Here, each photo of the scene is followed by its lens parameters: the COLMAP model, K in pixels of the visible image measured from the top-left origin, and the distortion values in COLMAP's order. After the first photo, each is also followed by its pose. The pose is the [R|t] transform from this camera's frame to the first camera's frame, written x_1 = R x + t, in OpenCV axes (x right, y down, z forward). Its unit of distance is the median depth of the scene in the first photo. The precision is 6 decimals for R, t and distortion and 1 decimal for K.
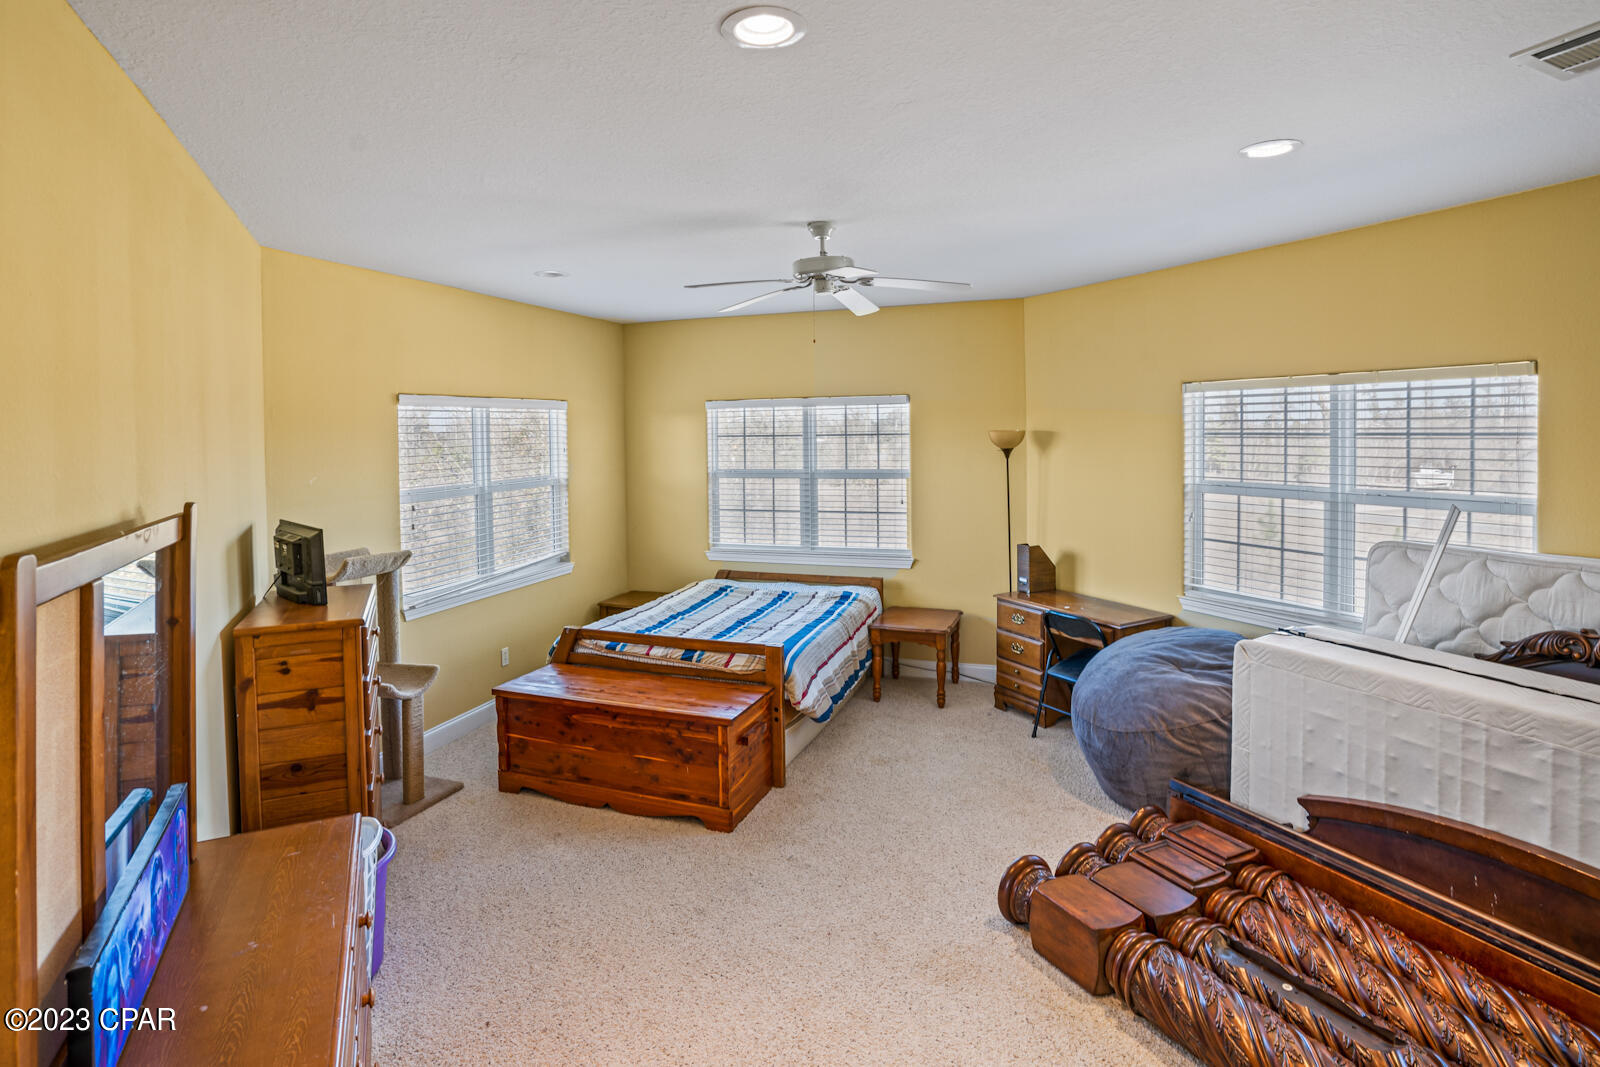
lens RADIAL K [[814.4, 0, 802.7], [0, 814.4, 466.4], [0, 0, 1]] dist [-0.067637, 0.032127]
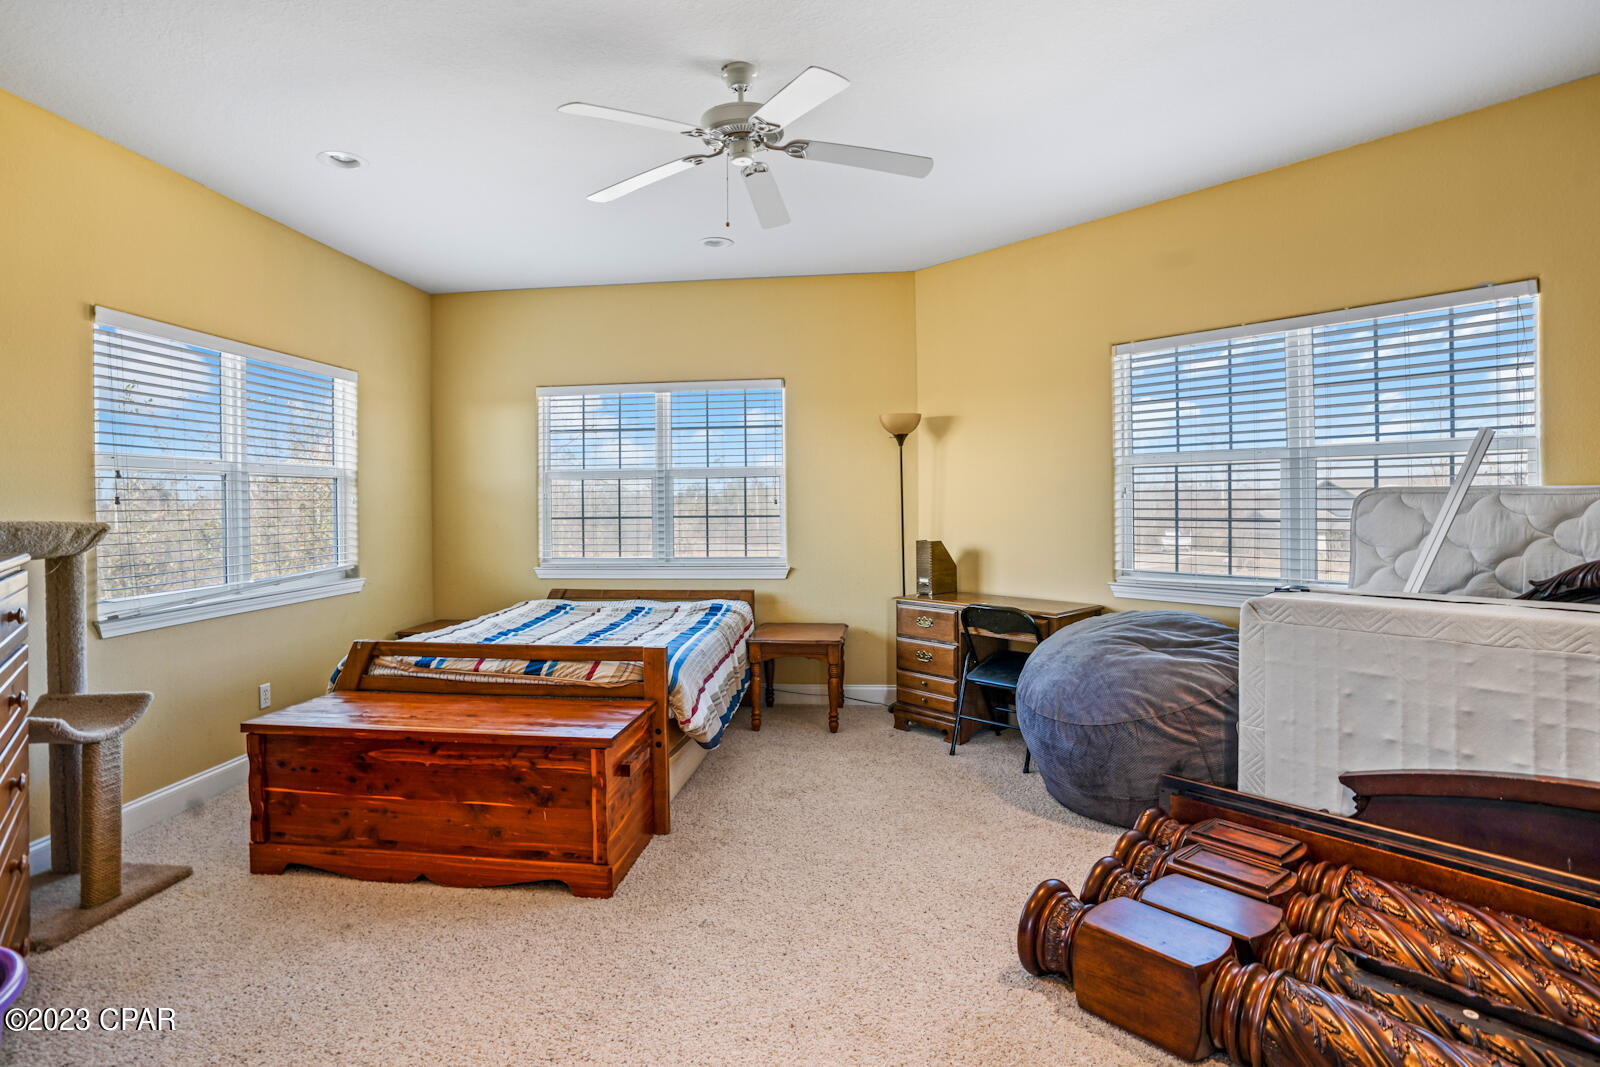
lens RADIAL K [[800.2, 0, 796.8], [0, 800.2, 525.0], [0, 0, 1]] dist [-0.071918, 0.033296]
pose [[0.971539, 0.002930, 0.236862, -0.083984], [0.001042, 0.999861, -0.016645, 0.120003], [-0.236877, 0.016418, 0.971401, 0.243606]]
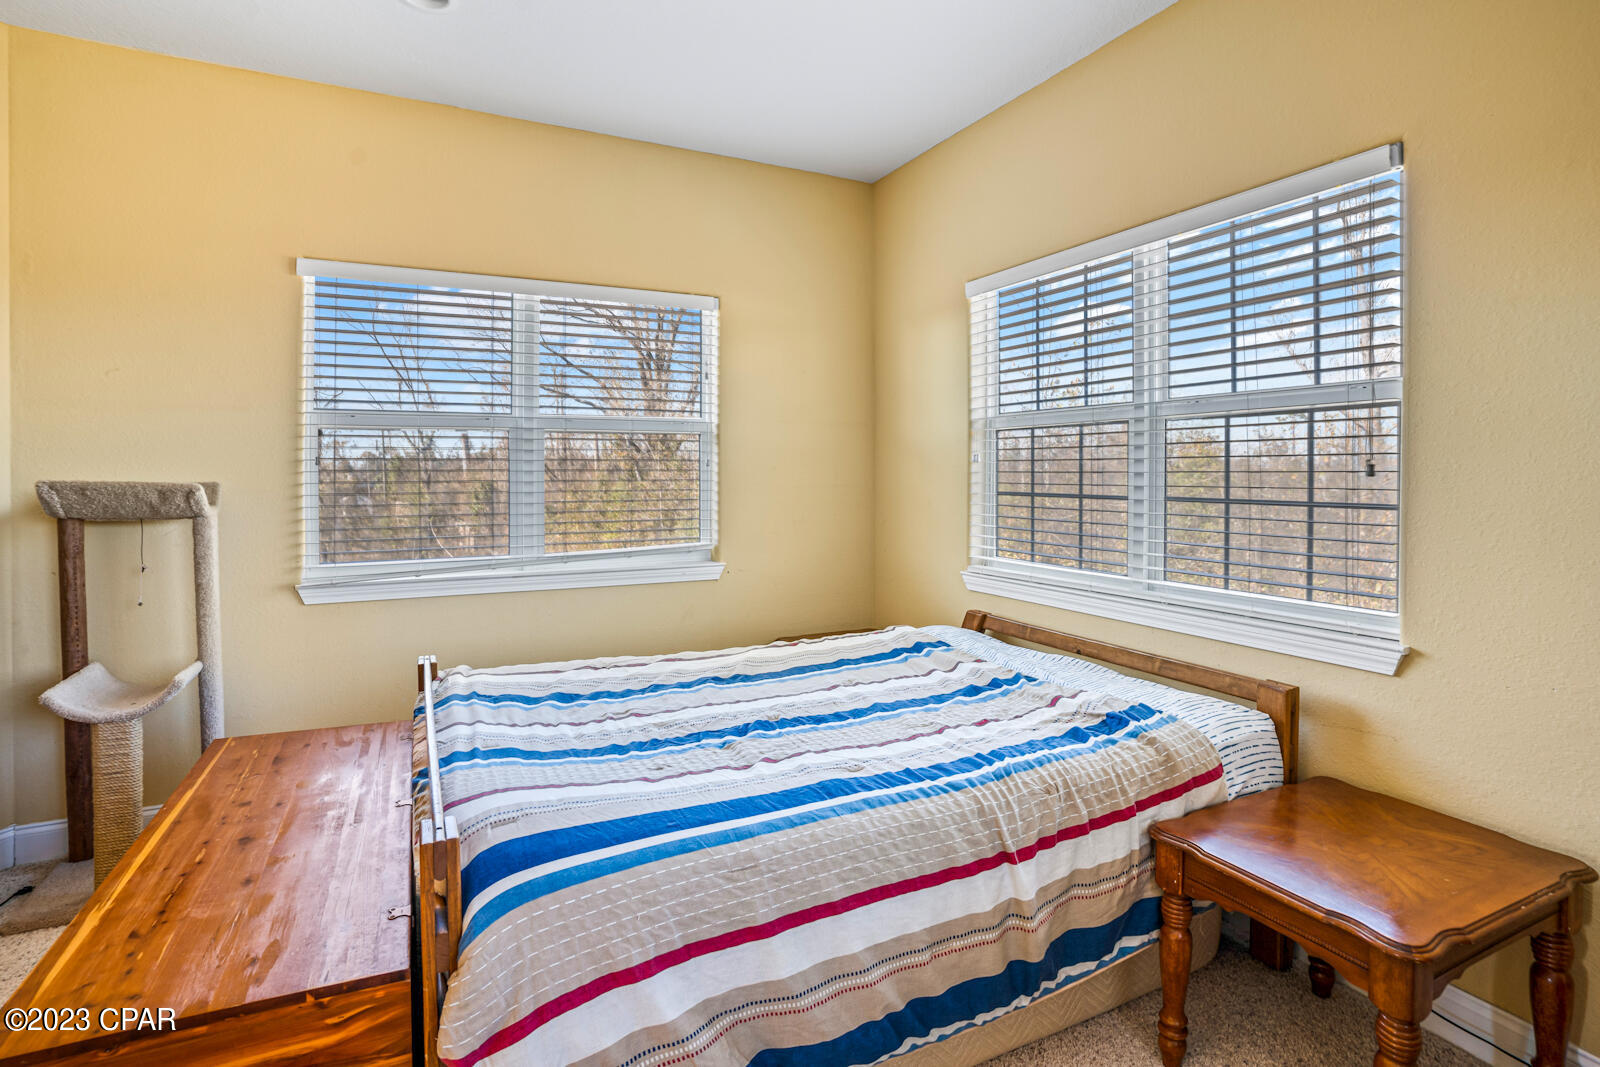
lens RADIAL K [[814.1, 0, 781.5], [0, 814.1, 484.3], [0, 0, 1]] dist [-0.063494, 0.020299]
pose [[0.718271, 0.030468, -0.695096, 0.254384], [-0.044078, 0.999027, -0.001758, 0.088369], [0.694365, 0.031902, 0.718915, 0.877046]]
